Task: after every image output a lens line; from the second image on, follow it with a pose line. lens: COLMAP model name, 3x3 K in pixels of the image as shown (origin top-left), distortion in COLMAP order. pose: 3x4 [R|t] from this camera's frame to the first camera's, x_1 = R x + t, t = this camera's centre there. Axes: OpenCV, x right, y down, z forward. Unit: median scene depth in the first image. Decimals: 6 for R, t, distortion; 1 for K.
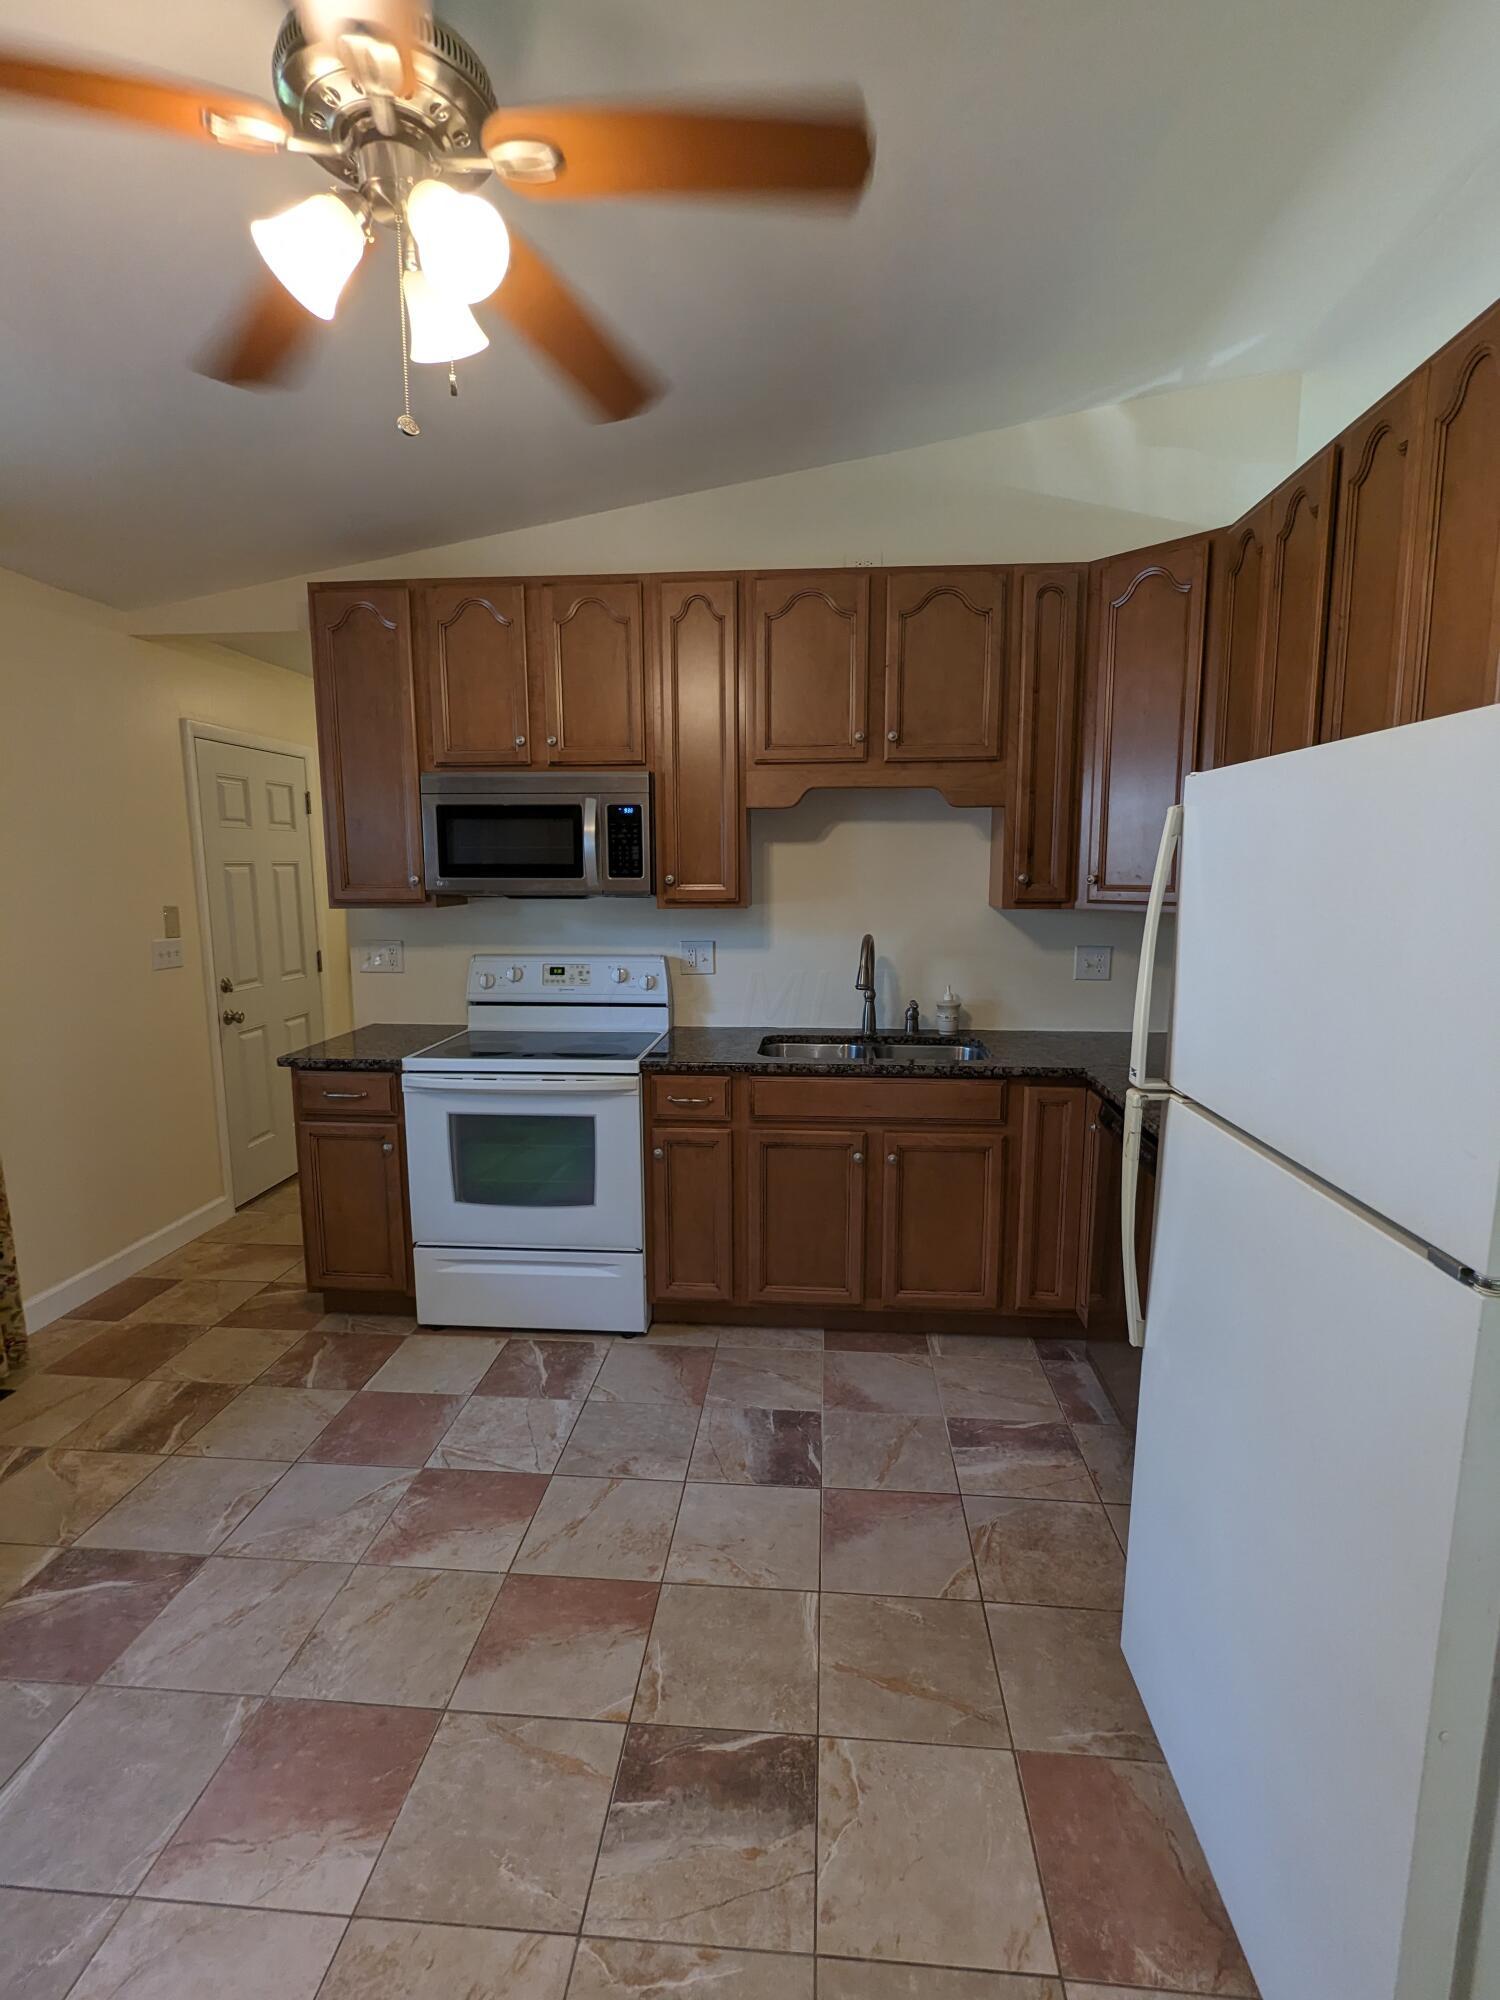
lens RADIAL K [[946.6, 0, 753.6], [0, 946.6, 999.7], [0, 0, 1]] dist [-0.001623, 0.003406]
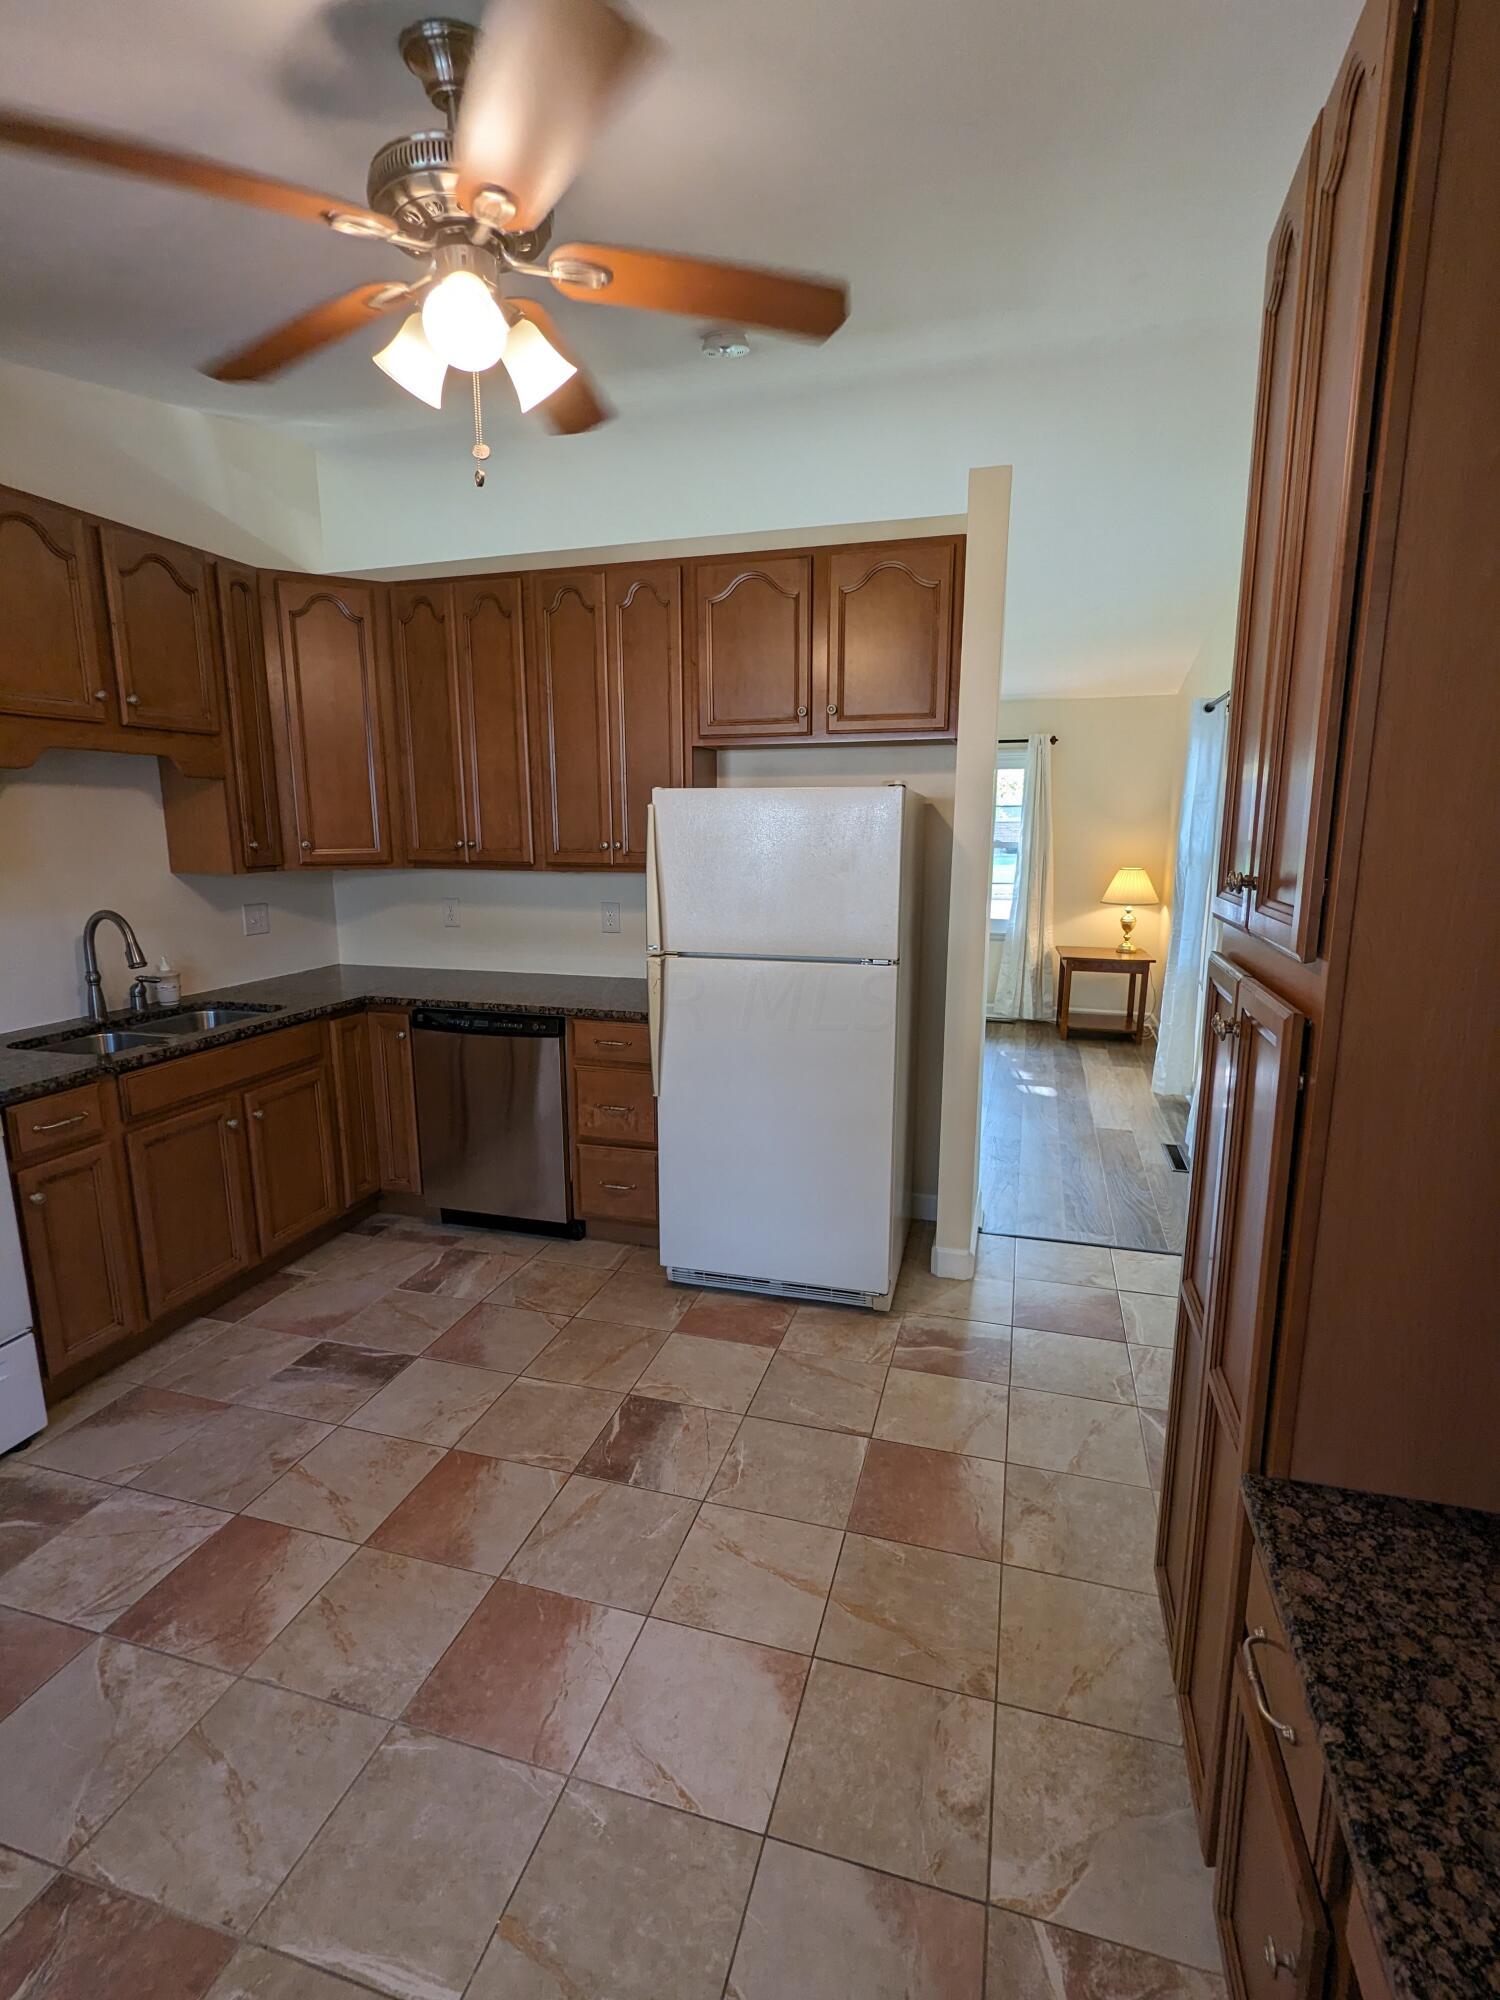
lens RADIAL K [[946.6, 0, 752.2], [0, 946.6, 997.6], [0, 0, 1]] dist [-0.001623, 0.003406]
pose [[0.203709, -0.179496, 0.962436, -1.007579], [0.136182, 0.978688, 0.153703, -0.064617], [-0.969514, 0.099756, 0.223812, 0.297890]]
